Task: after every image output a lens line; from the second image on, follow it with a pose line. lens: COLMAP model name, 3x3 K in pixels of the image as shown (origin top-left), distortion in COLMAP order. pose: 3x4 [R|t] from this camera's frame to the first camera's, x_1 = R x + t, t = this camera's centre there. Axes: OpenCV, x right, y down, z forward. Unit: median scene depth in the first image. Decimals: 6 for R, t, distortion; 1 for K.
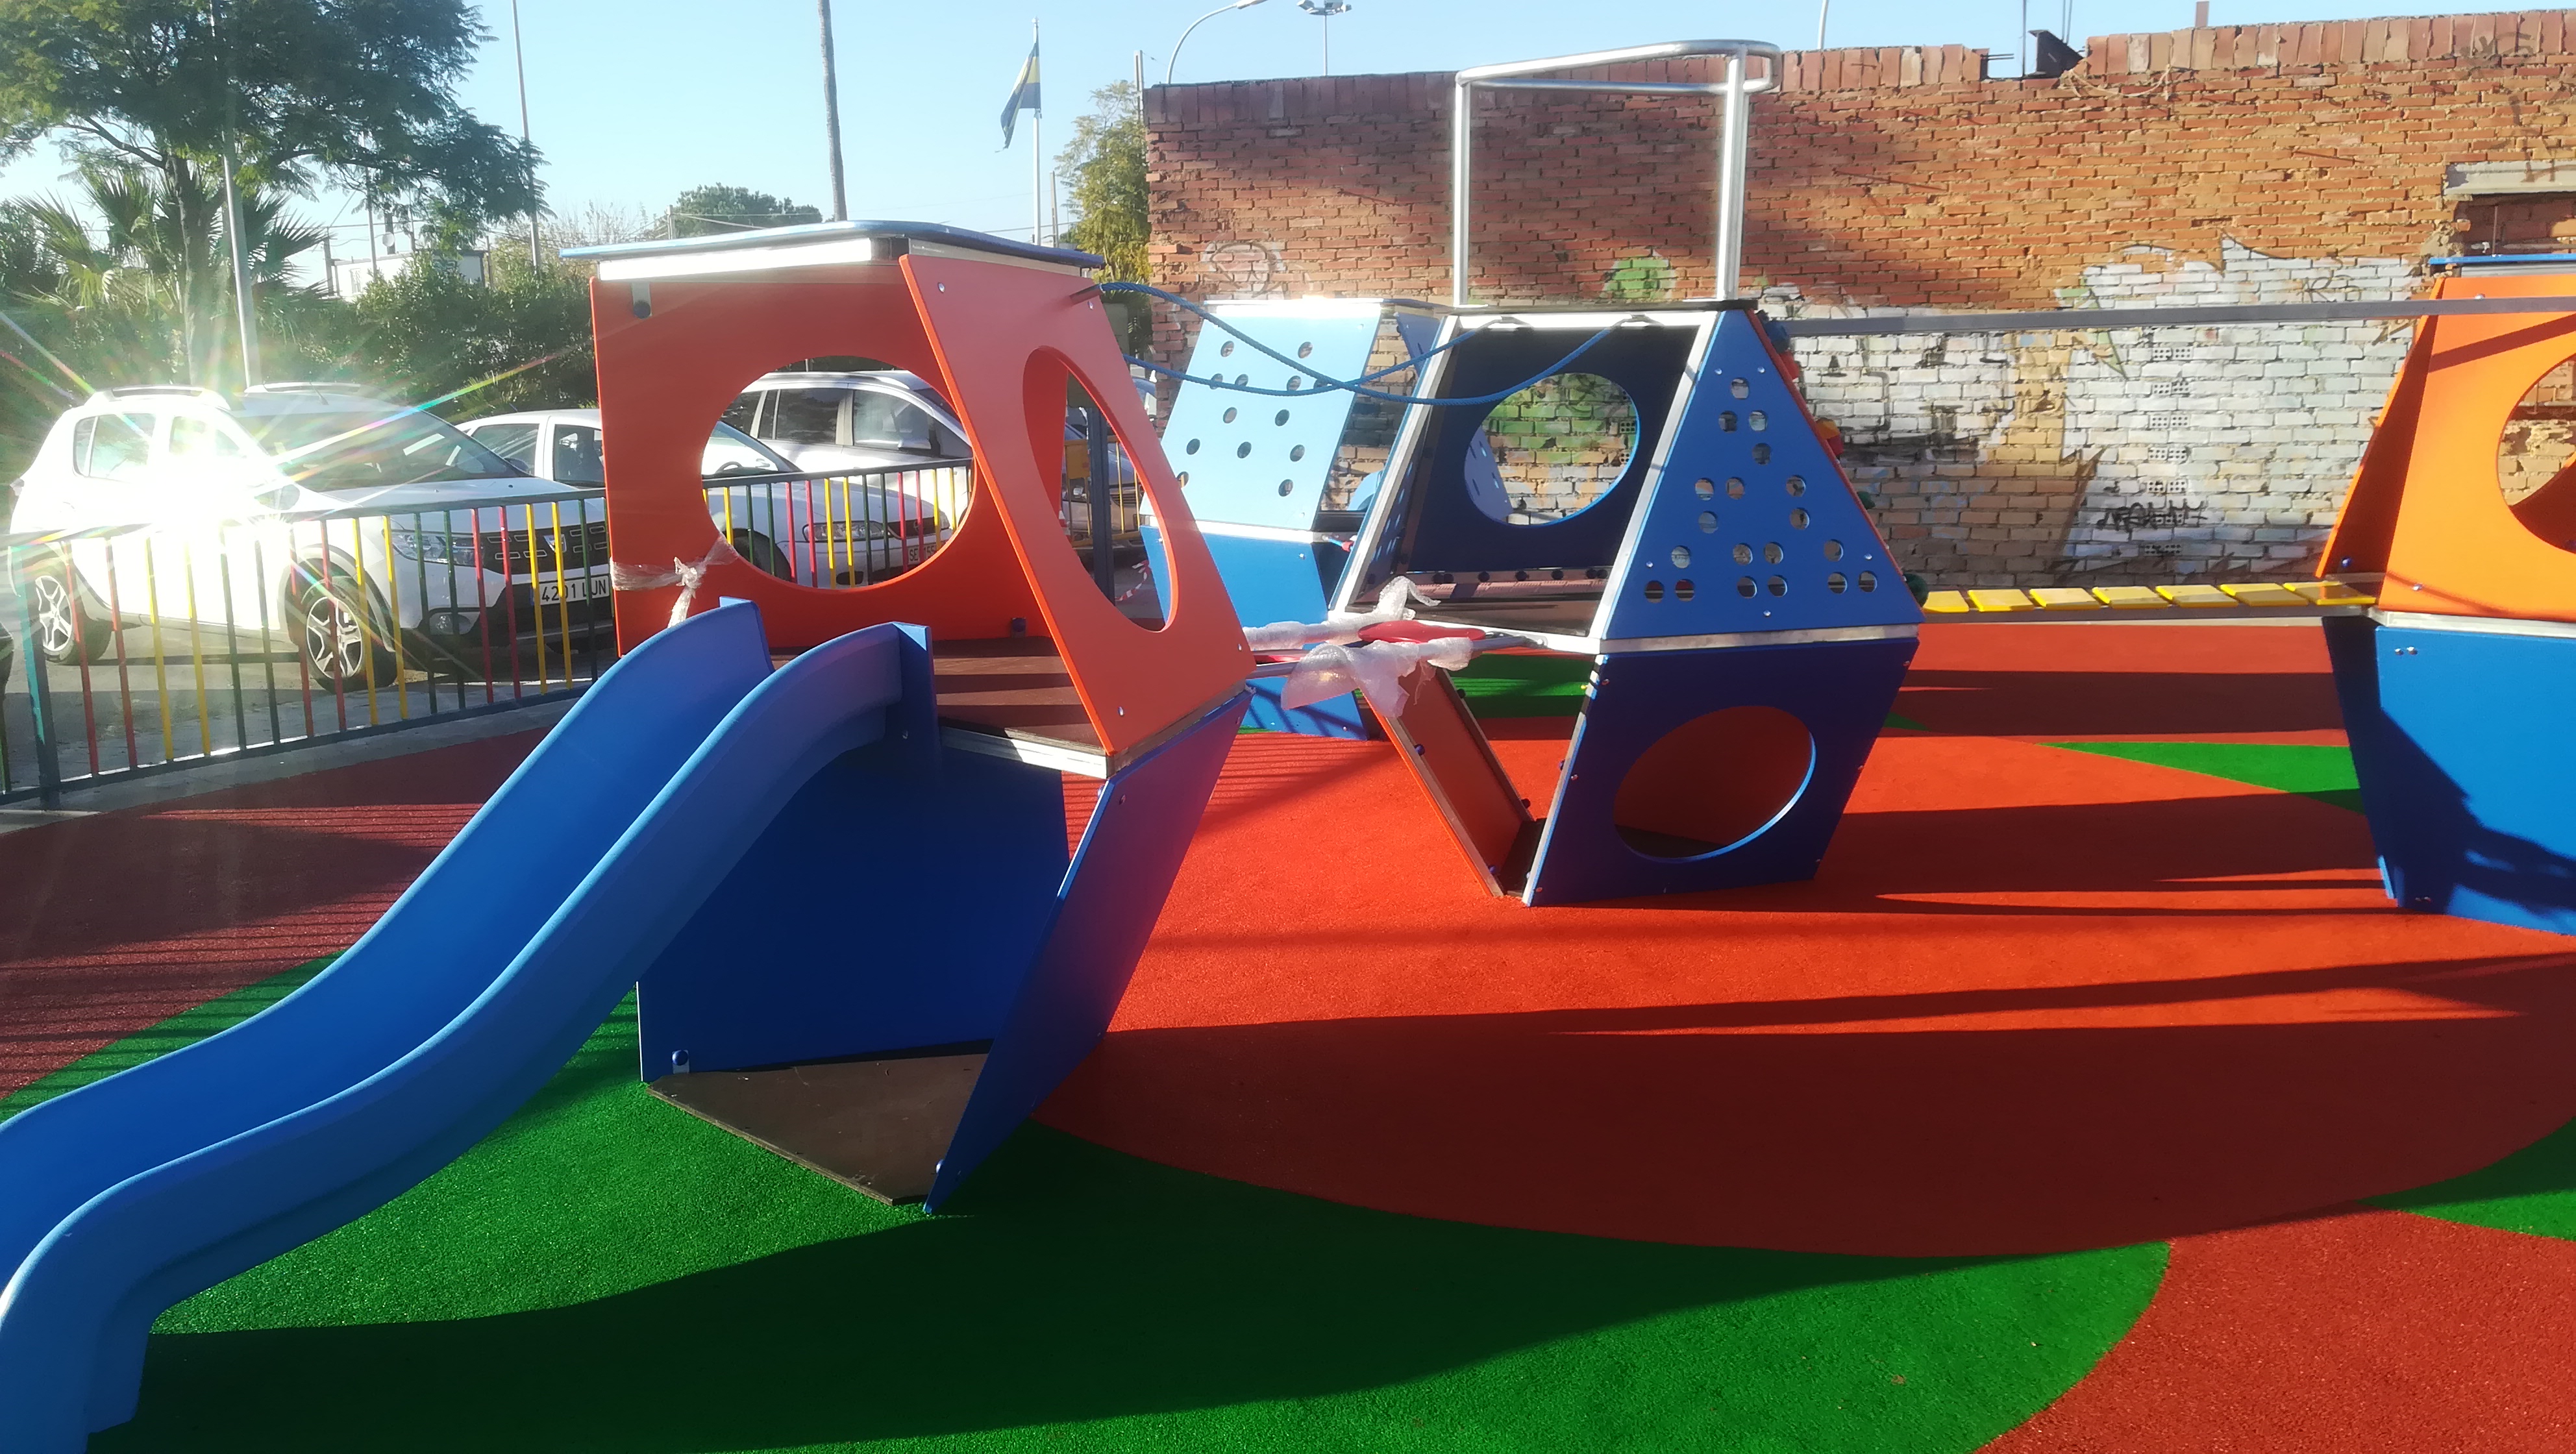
lens RADIAL K [[1977.4, 0, 1288.7], [0, 1977.4, 736.1], [0, 0, 1]] dist [0.046158, -0.071464]
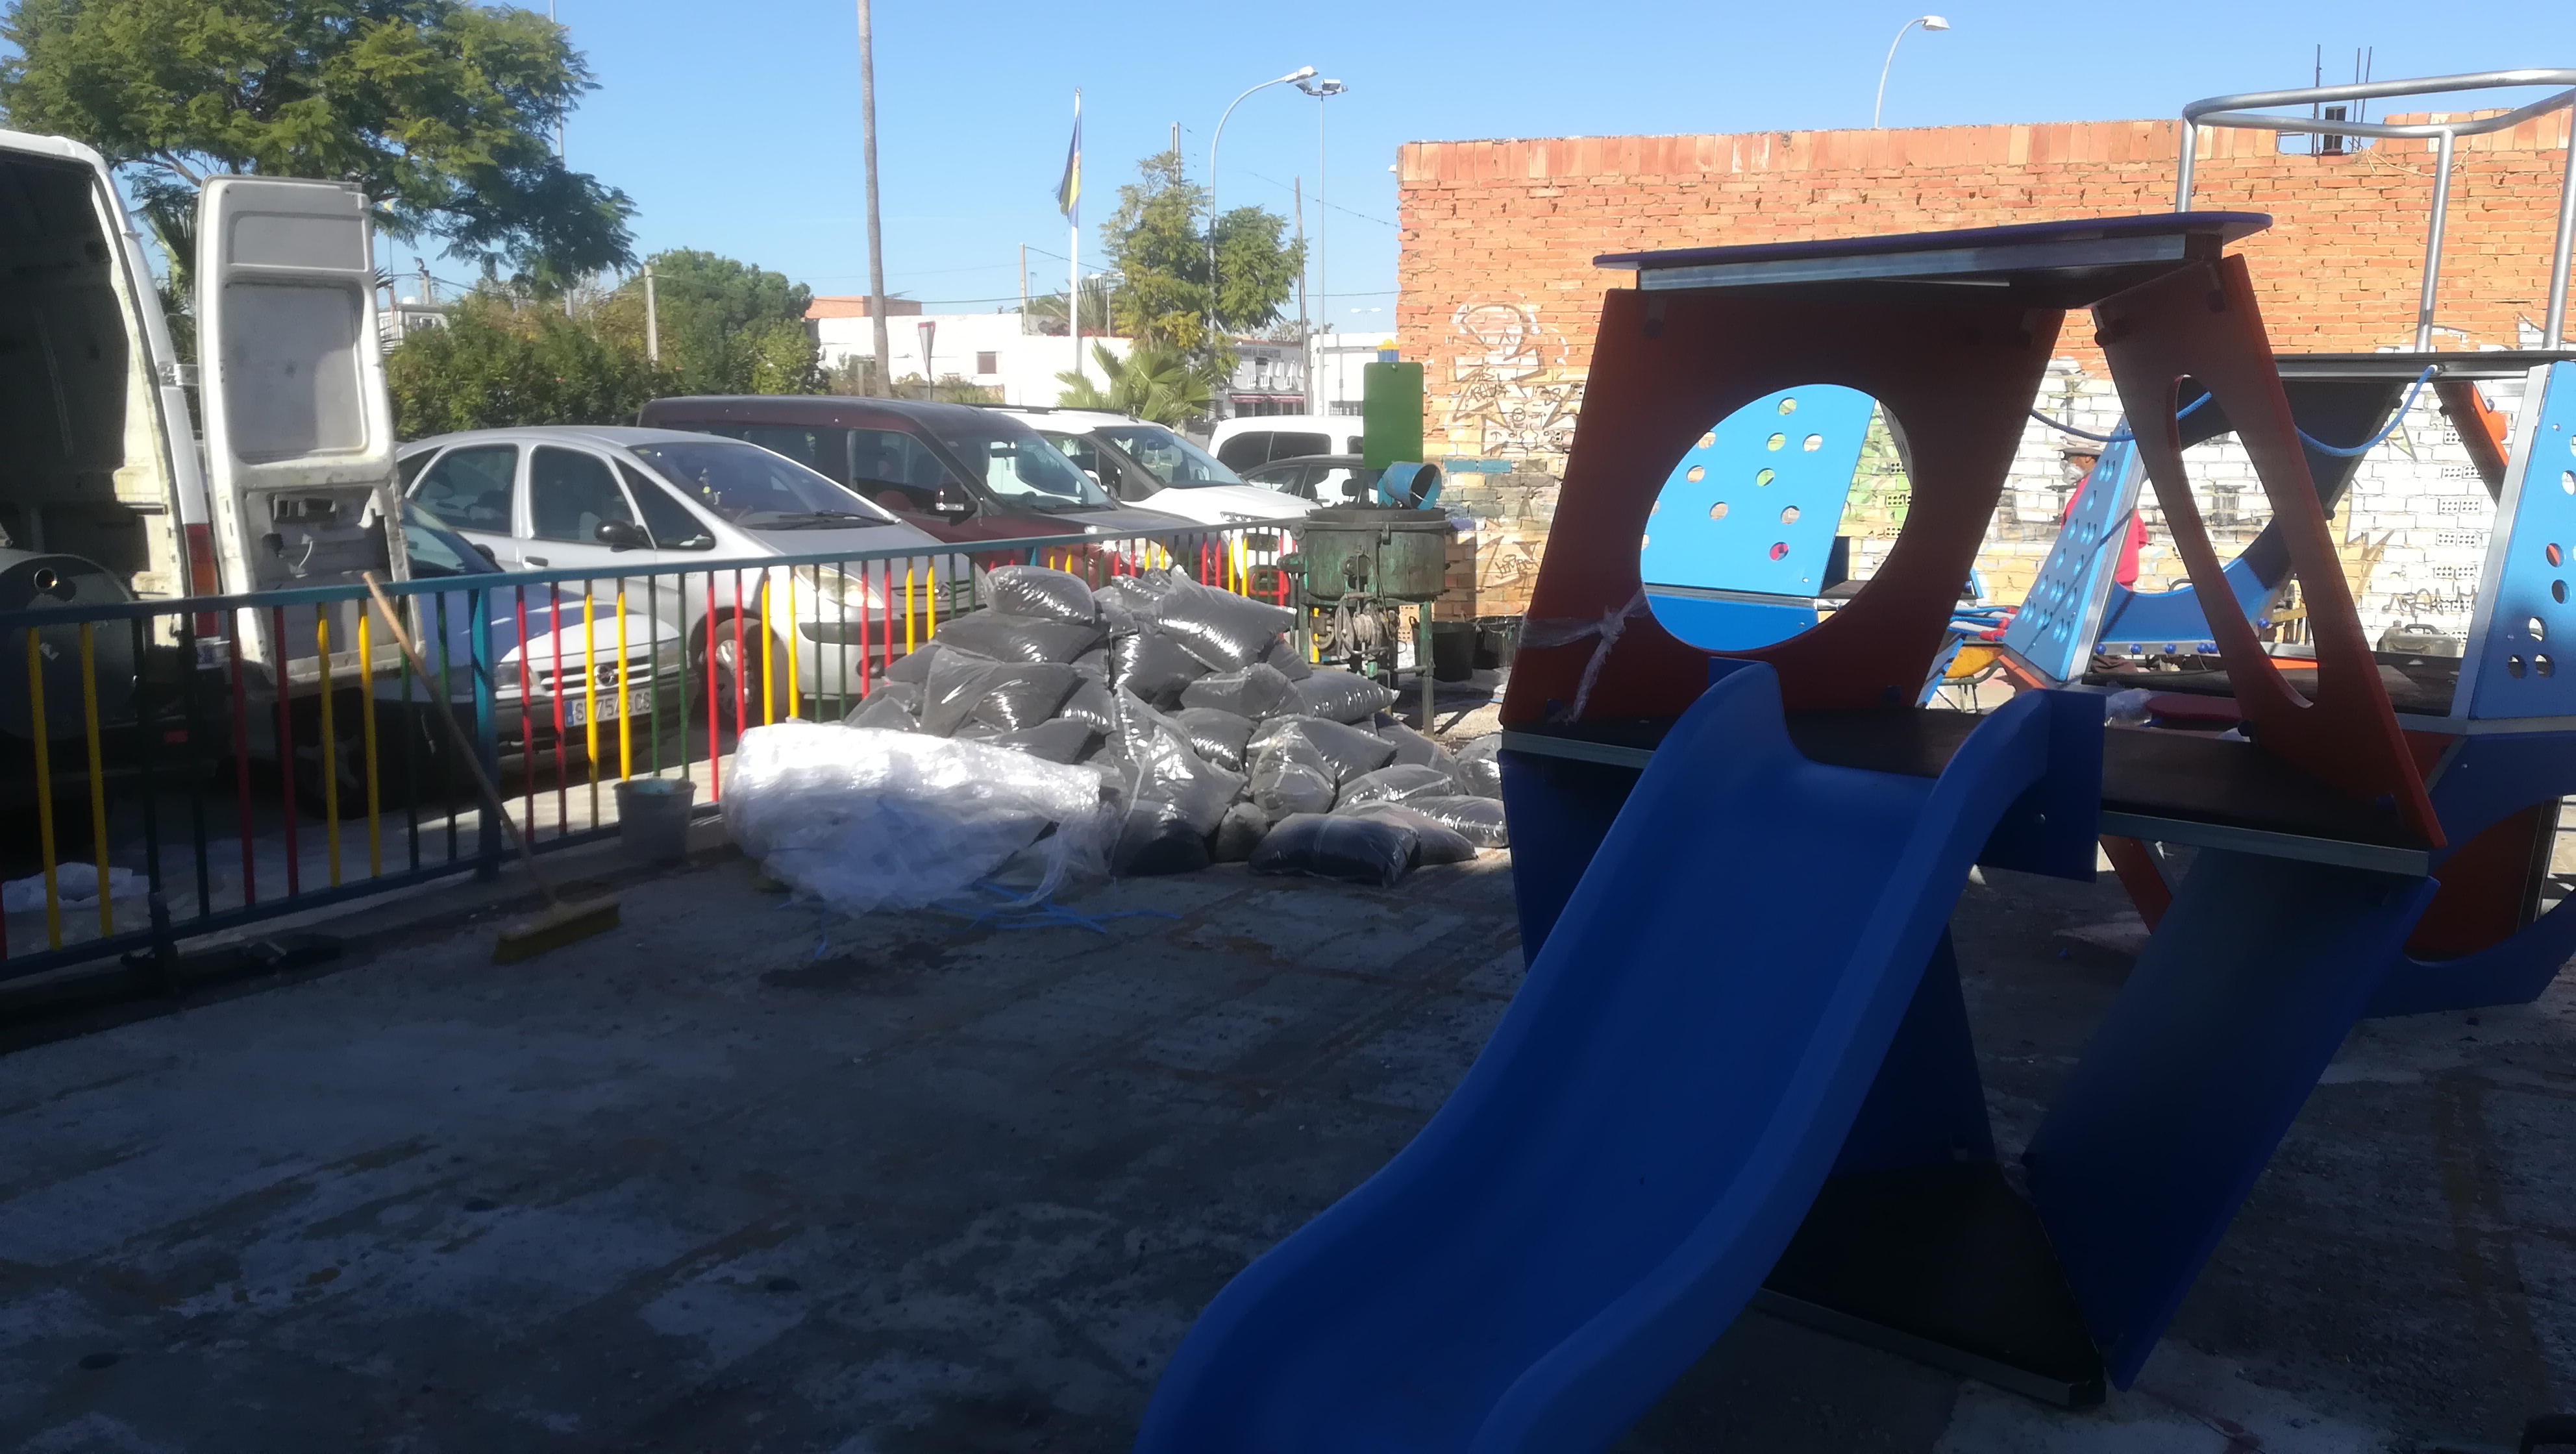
lens RADIAL K [[1960.2, 0, 1277.9], [0, 1960.2, 735.0], [0, 0, 1]] dist [0.066639, -0.106464]
pose [[0.999184, 0.014530, 0.037677, -0.297606], [-0.013126, 0.999220, -0.037233, -0.002663], [-0.038189, 0.036708, 0.998596, 0.093274]]
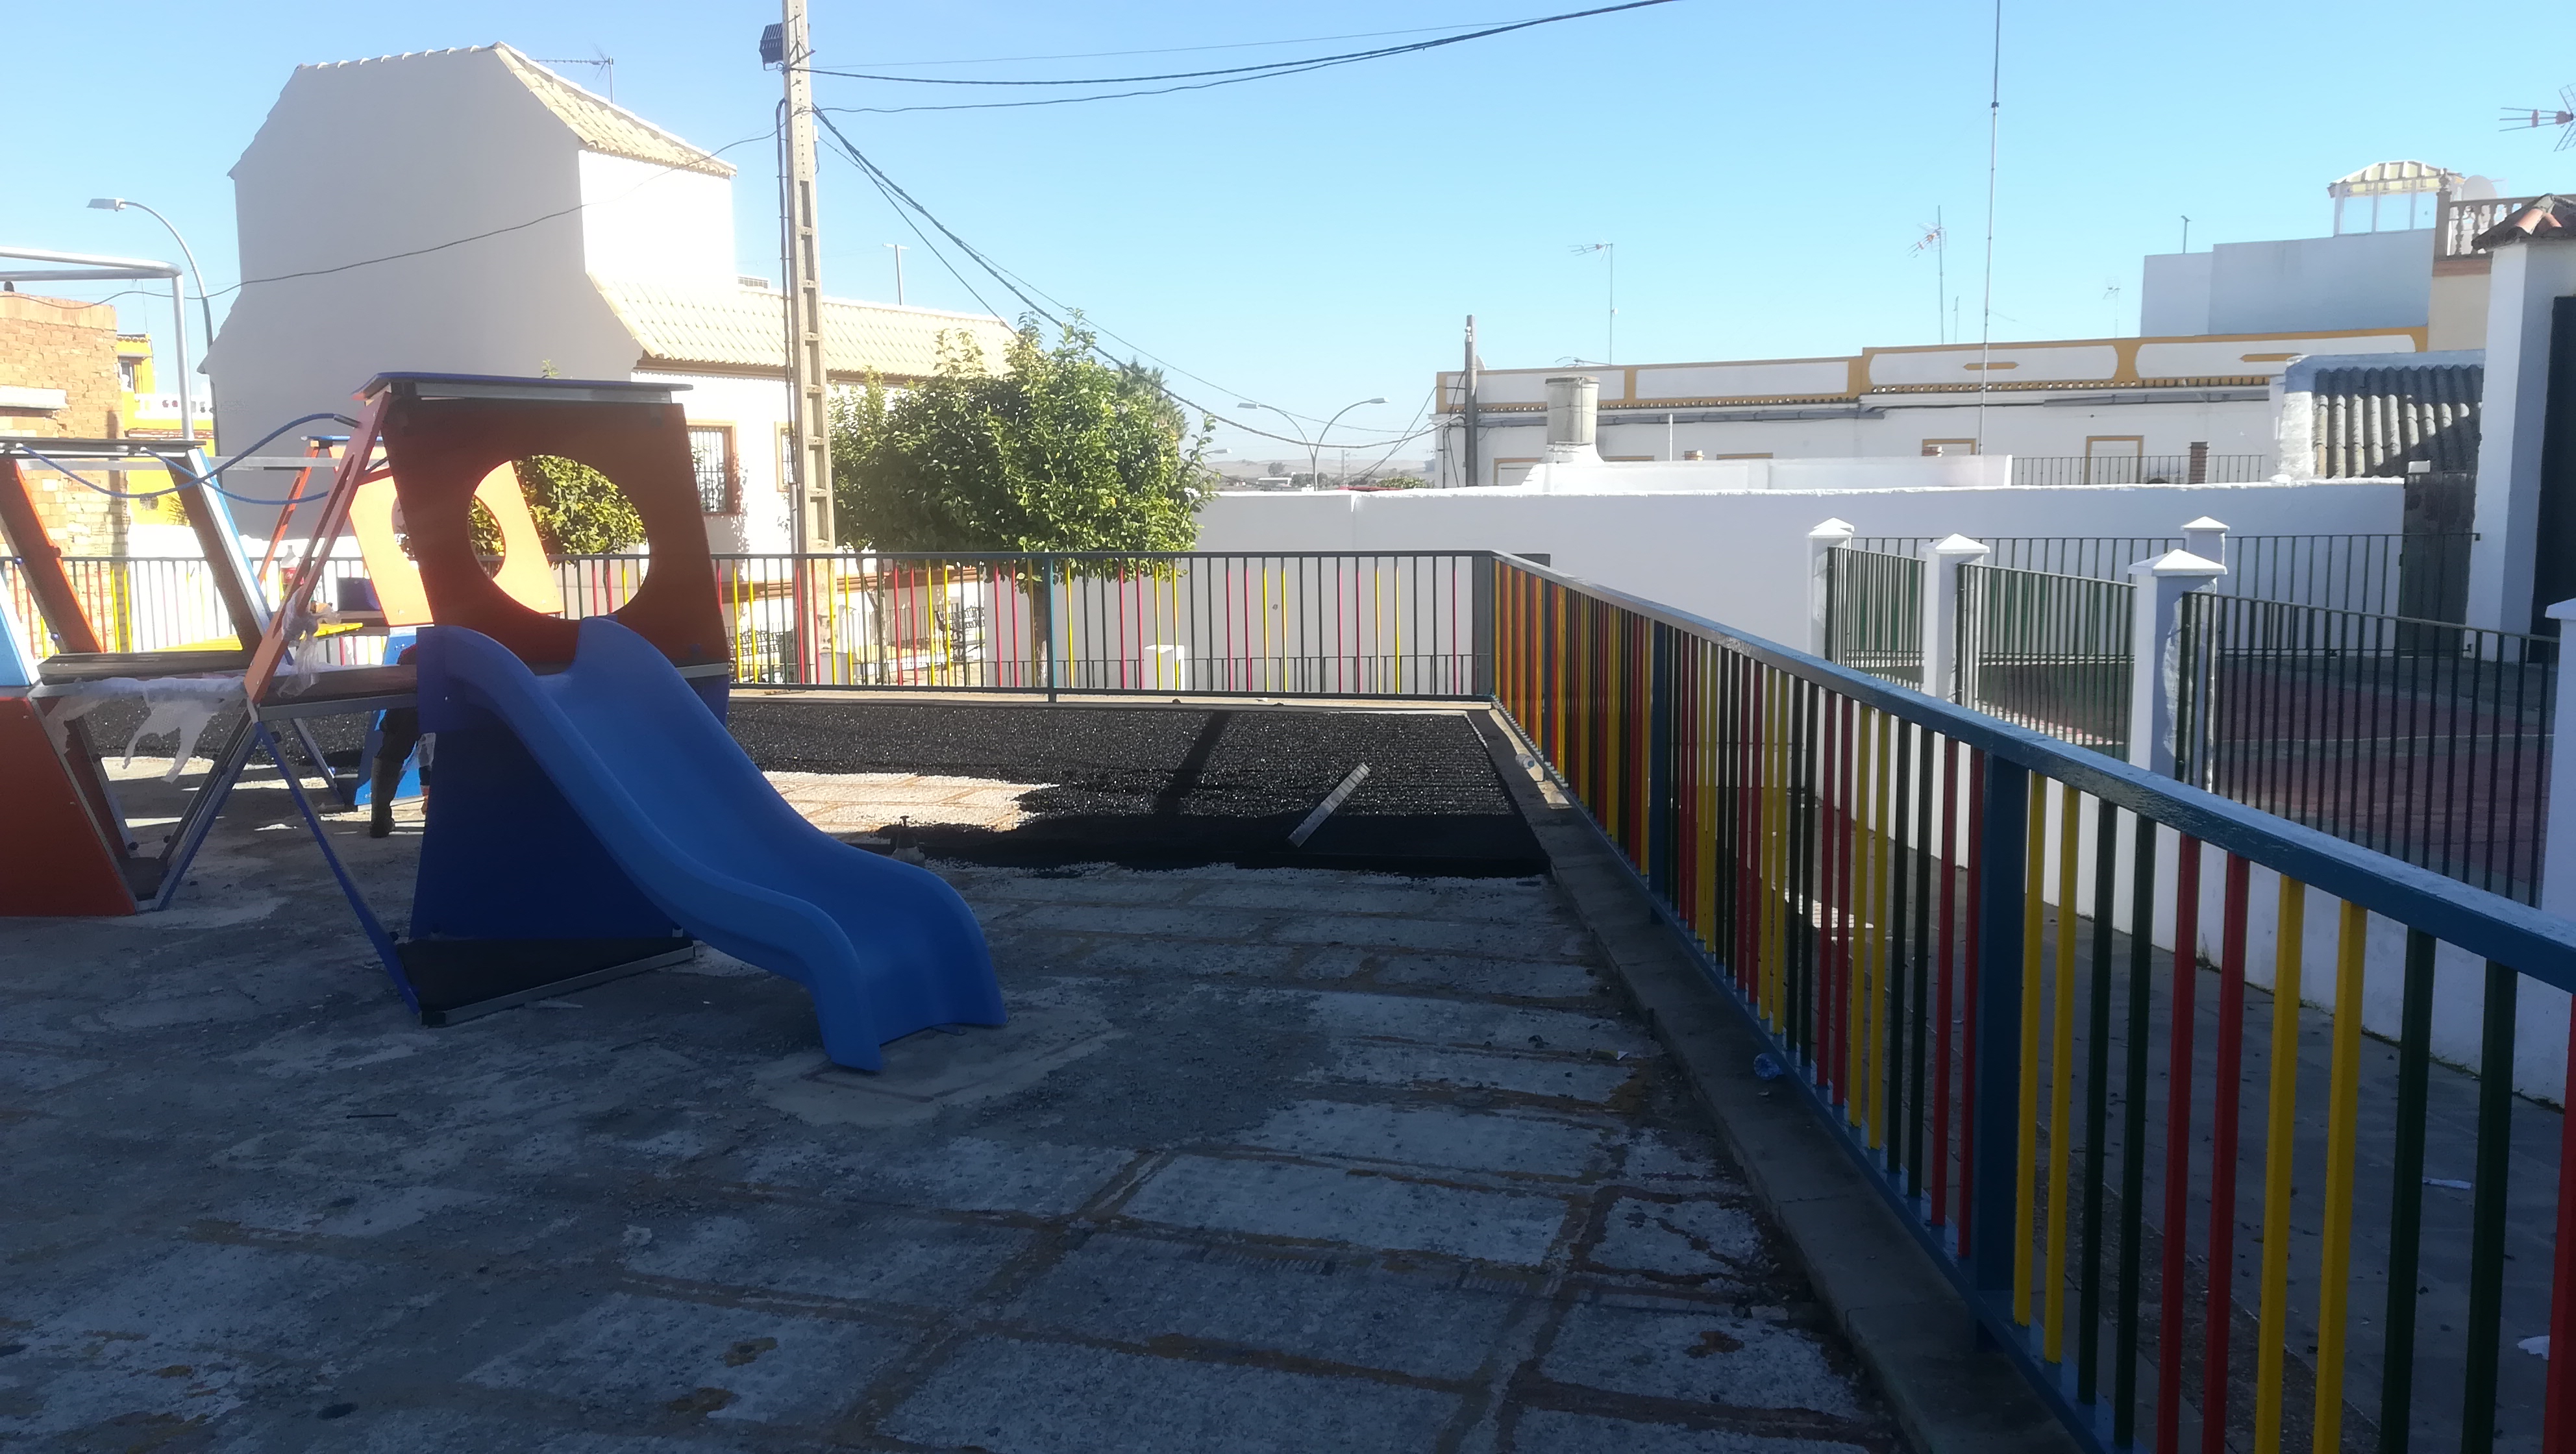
lens RADIAL K [[1960.2, 0, 1277.9], [0, 1960.2, 735.0], [0, 0, 1]] dist [0.066639, -0.106464]
pose [[-0.189285, -0.100653, 0.976750, -0.973277], [0.202438, 0.969363, 0.139122, -0.039678], [-0.960828, 0.224065, -0.163110, 0.377388]]
